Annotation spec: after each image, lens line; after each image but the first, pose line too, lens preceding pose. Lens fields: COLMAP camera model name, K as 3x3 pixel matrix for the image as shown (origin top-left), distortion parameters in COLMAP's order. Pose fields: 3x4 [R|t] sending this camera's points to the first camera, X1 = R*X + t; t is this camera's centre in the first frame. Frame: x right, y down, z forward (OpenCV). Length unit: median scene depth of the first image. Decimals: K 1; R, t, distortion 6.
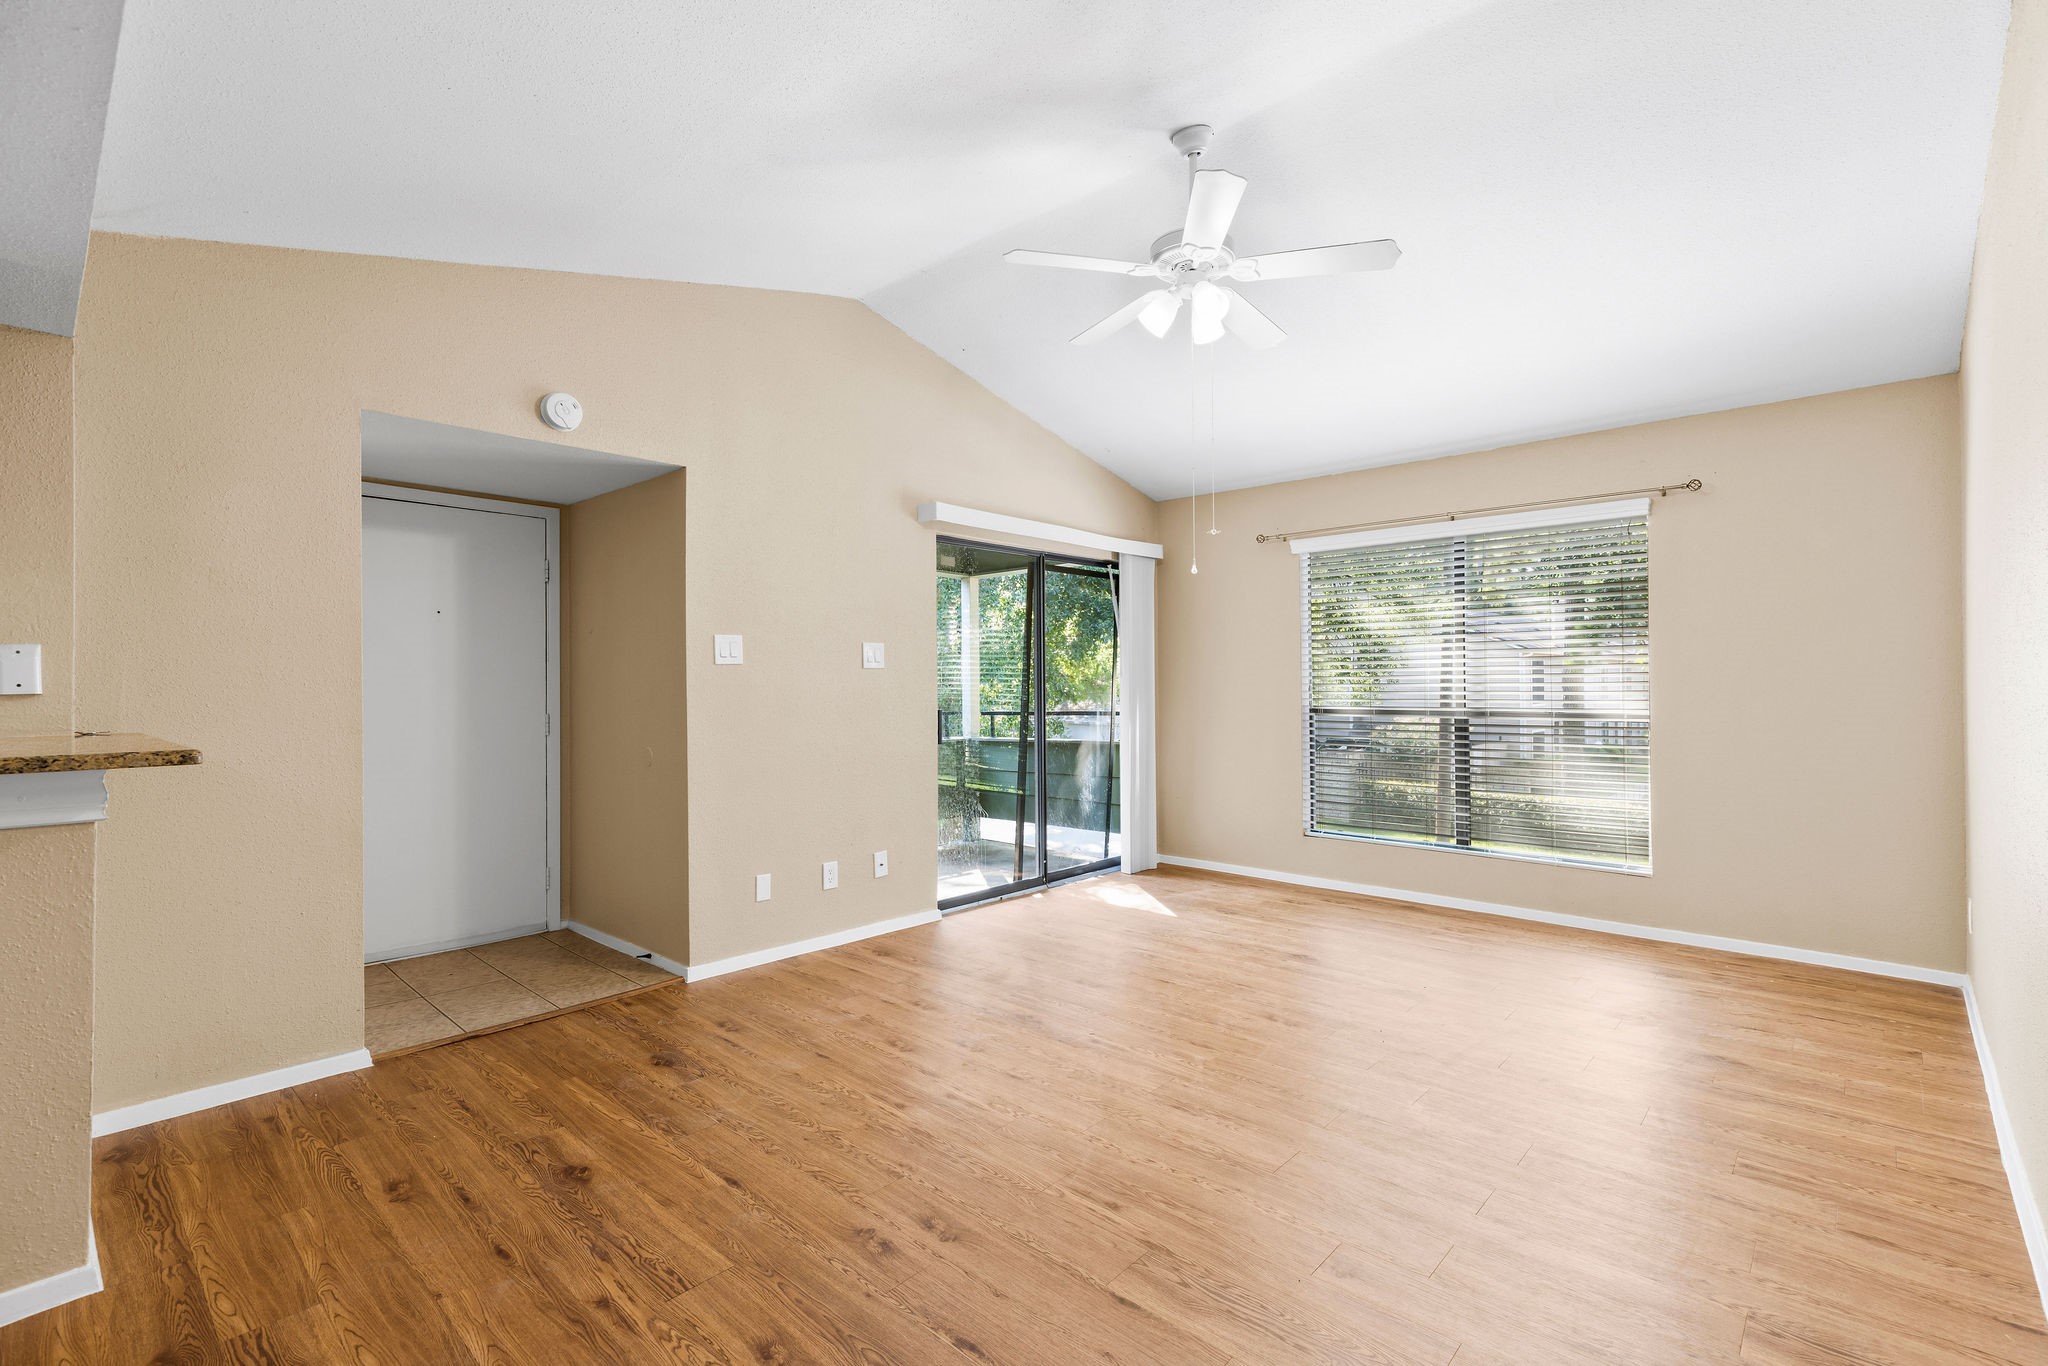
lens RADIAL K [[925.4, 0, 1025.7], [0, 925.4, 678.7], [0, 0, 1]] dist [0.004271, 0.000257]
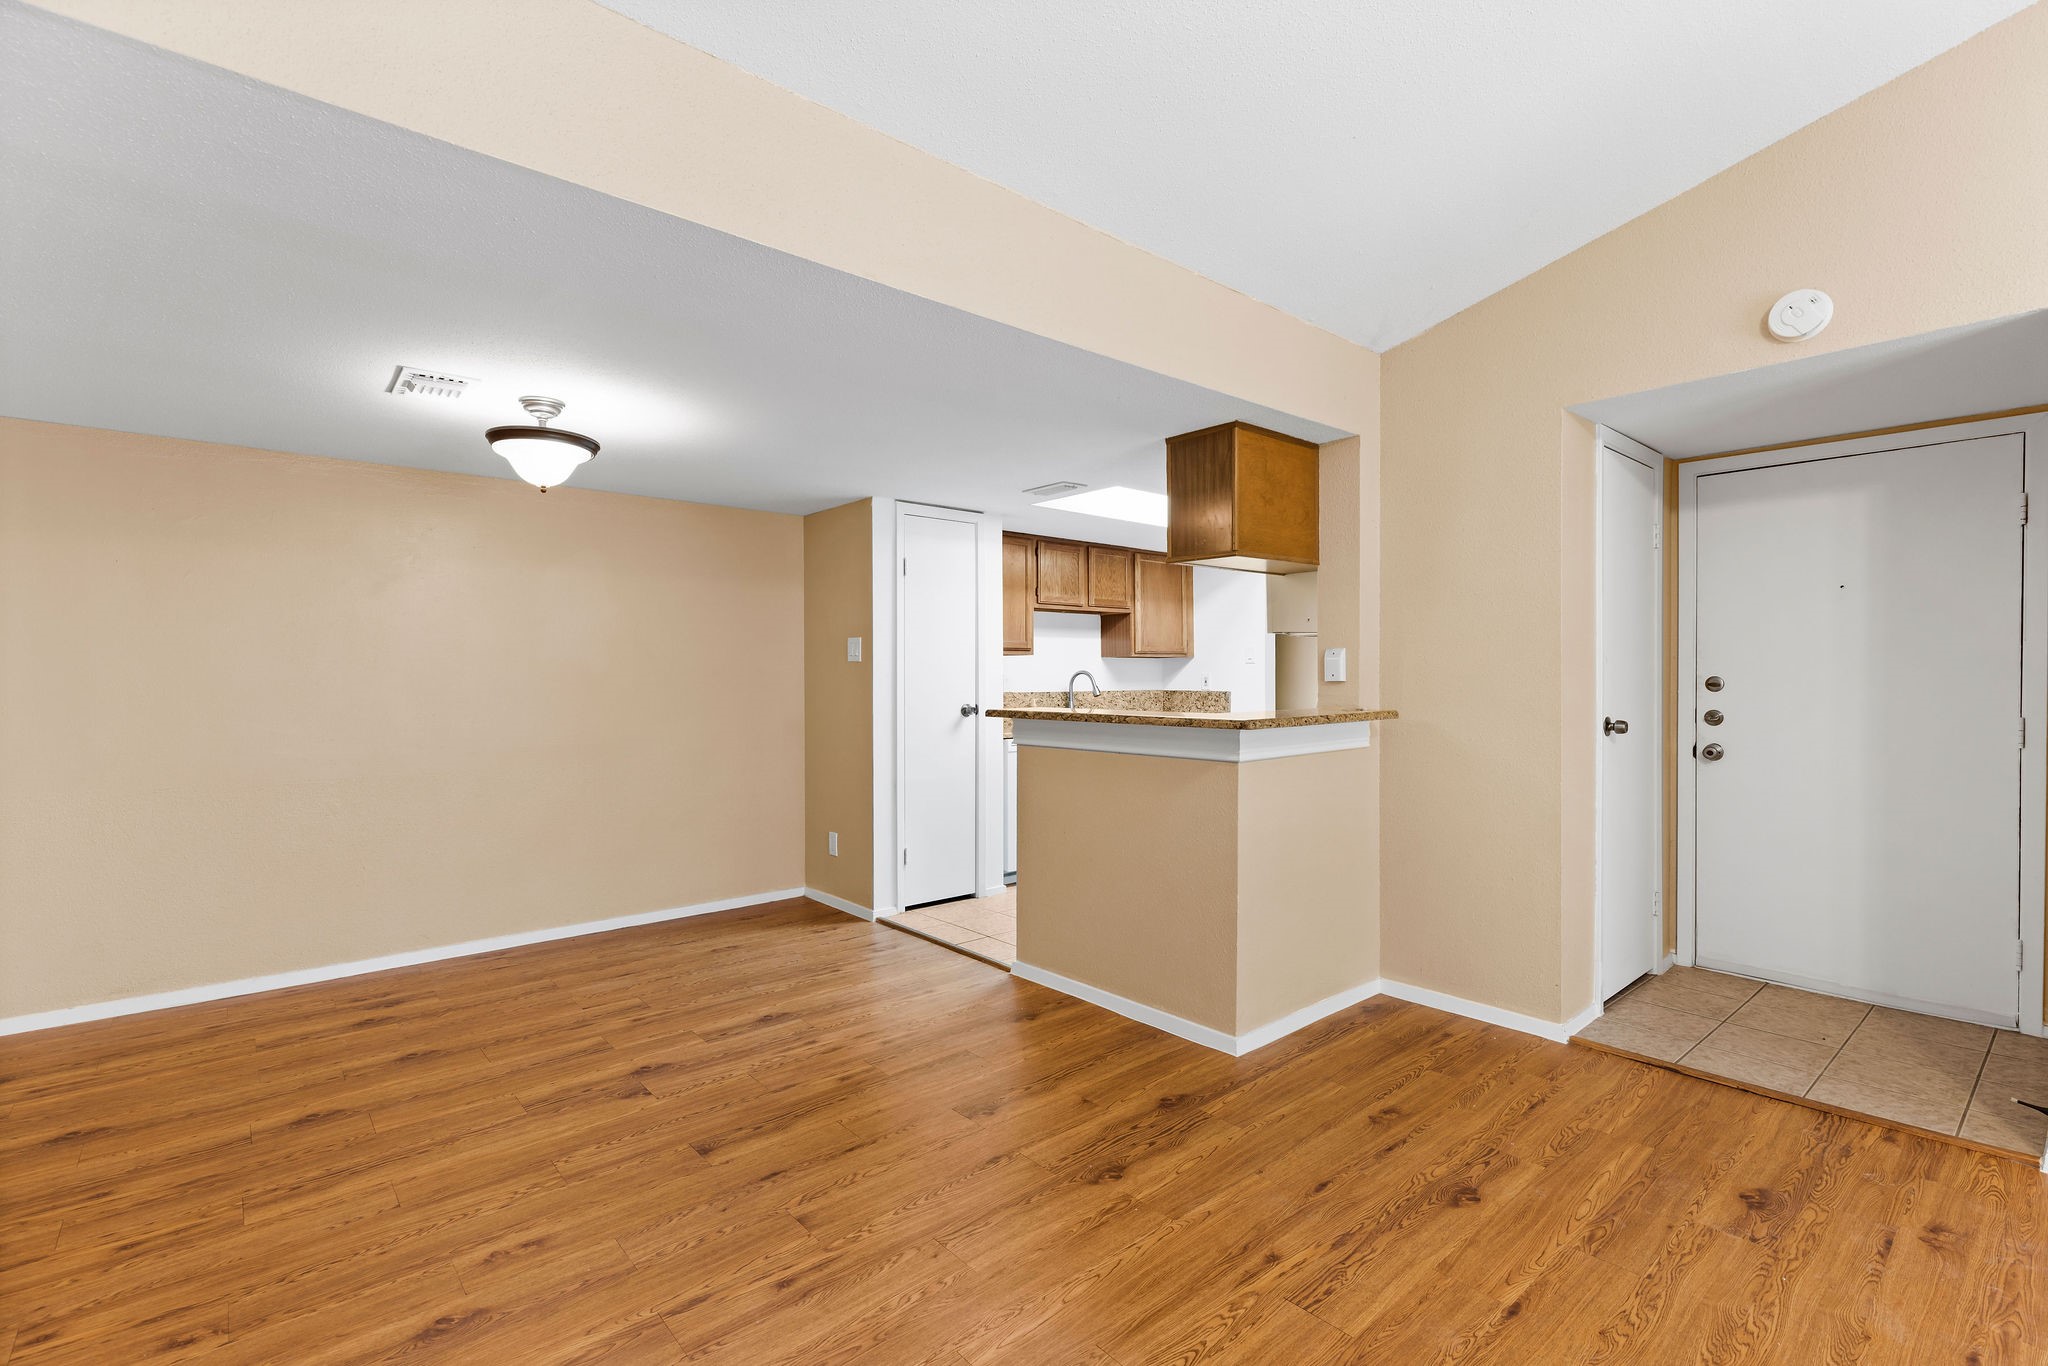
lens RADIAL K [[925.4, 0, 1023.4], [0, 925.4, 685.6], [0, 0, 1]] dist [0.004271, 0.000257]
pose [[-0.115838, 0.012371, -0.993191, 0.458049], [0.008017, 0.999902, 0.011520, 0.002254], [0.993236, -0.006628, -0.115926, 0.620889]]
